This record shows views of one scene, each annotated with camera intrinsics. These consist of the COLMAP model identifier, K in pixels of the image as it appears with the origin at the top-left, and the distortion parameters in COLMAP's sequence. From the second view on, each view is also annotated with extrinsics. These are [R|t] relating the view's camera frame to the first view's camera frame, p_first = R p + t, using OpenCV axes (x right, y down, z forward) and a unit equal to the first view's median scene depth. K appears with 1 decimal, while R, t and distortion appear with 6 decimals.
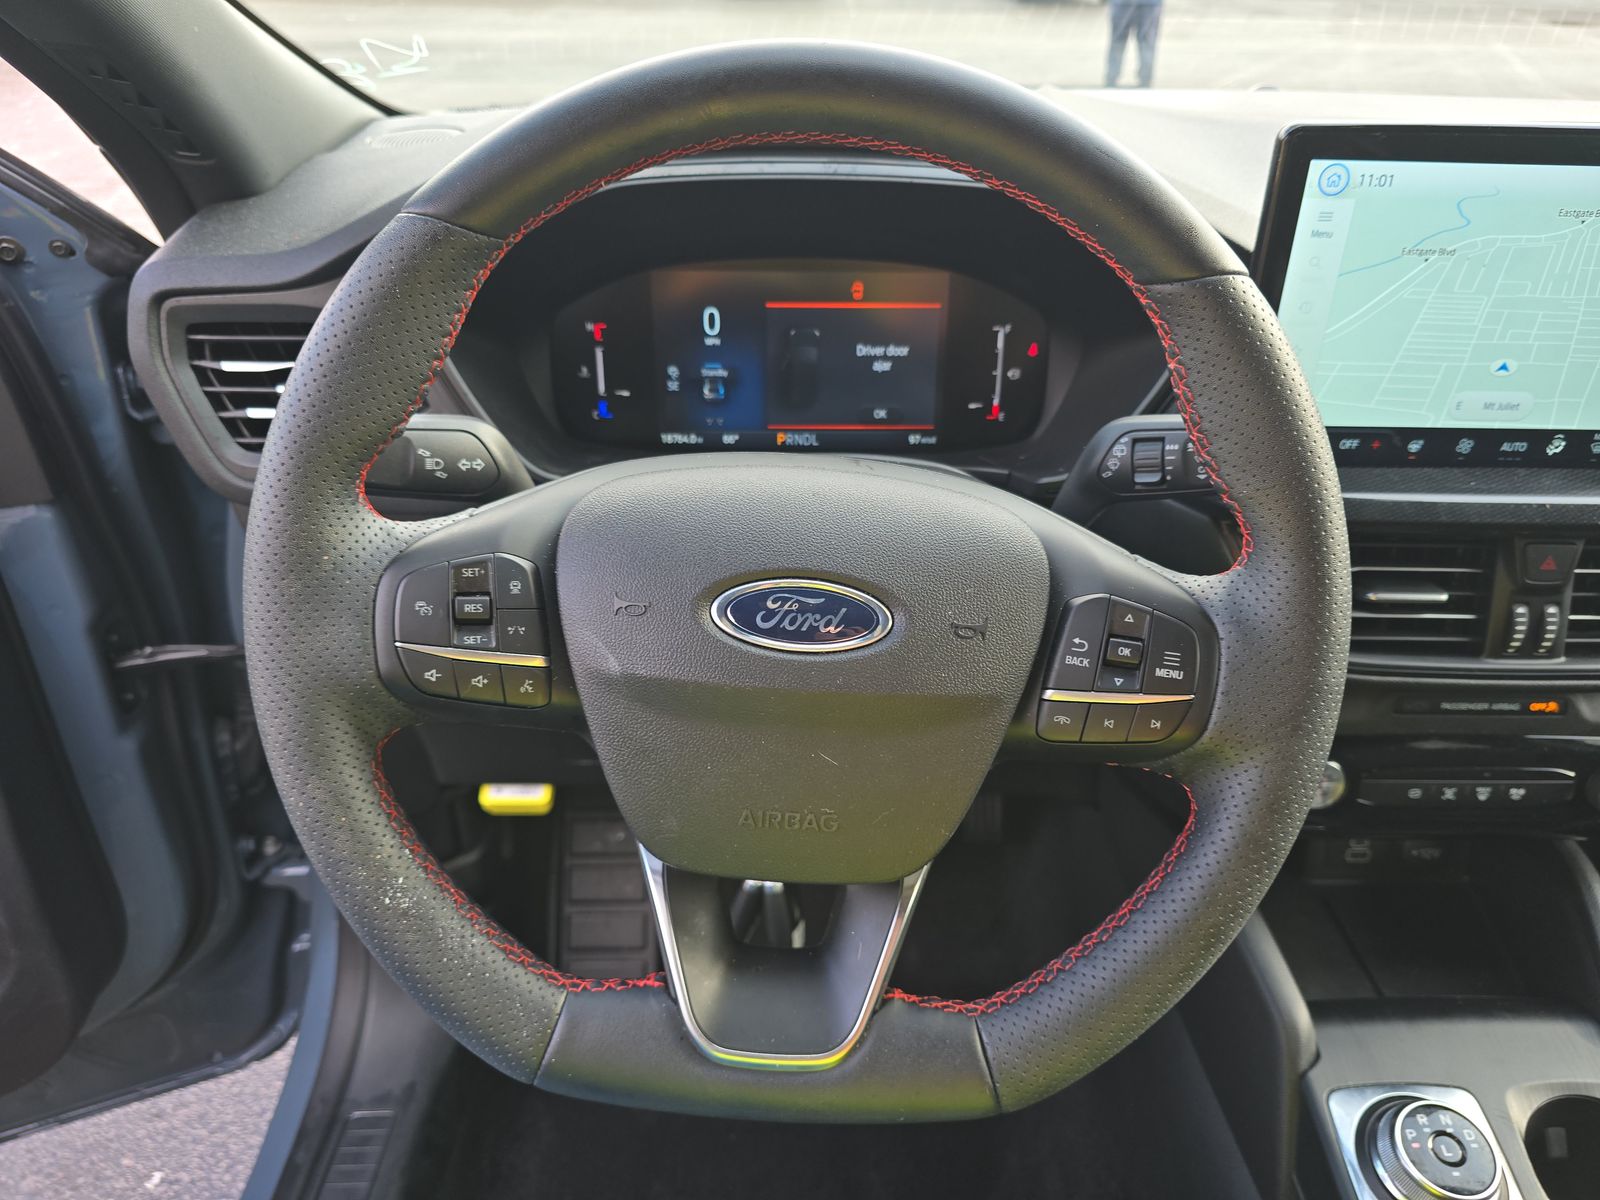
lens RADIAL K [[1074.0, 0, 801.4], [0, 1074.0, 594.0], [0, 0, 1]] dist [0.008852, -0.019851]
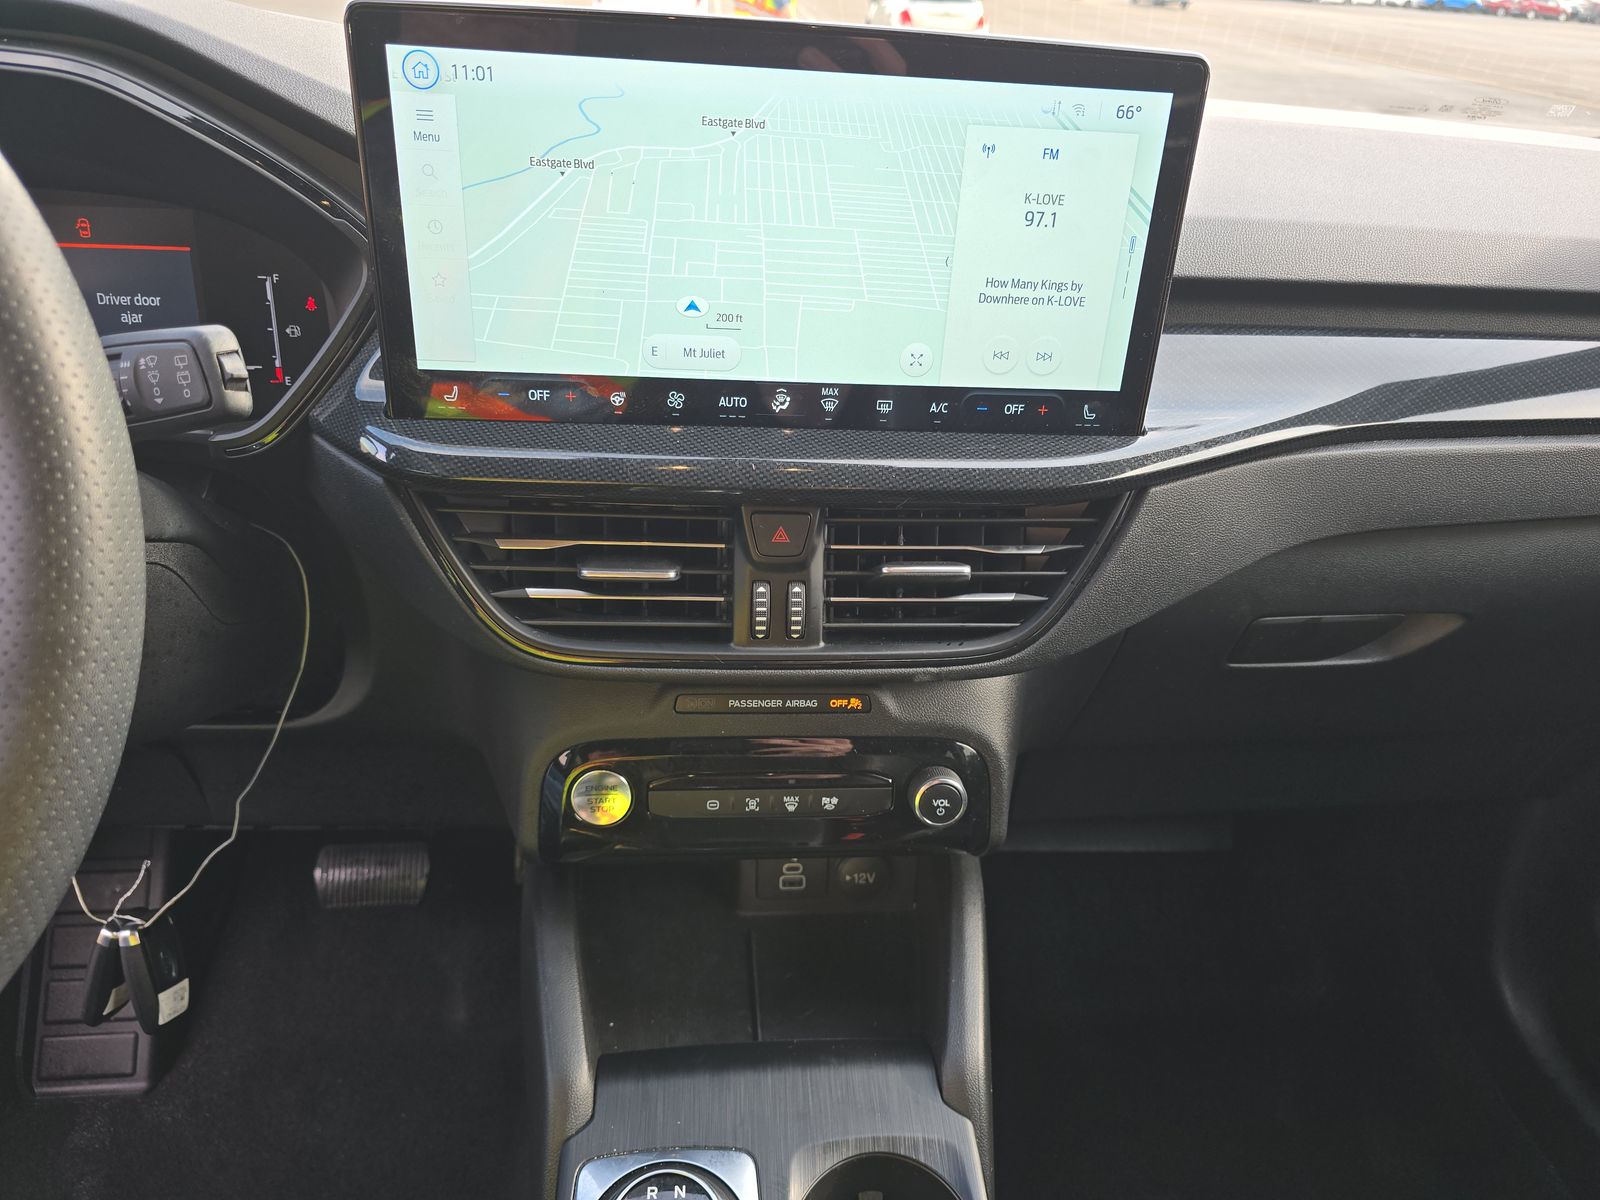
lens RADIAL K [[1074.0, 0, 796.5], [0, 1074.0, 609.4], [0, 0, 1]] dist [0.008852, -0.019851]
pose [[0.994790, -0.002350, 0.101919, 0.608588], [0.005973, 0.999361, -0.035253, 0.062866], [-0.101771, 0.035678, 0.994168, 0.121443]]
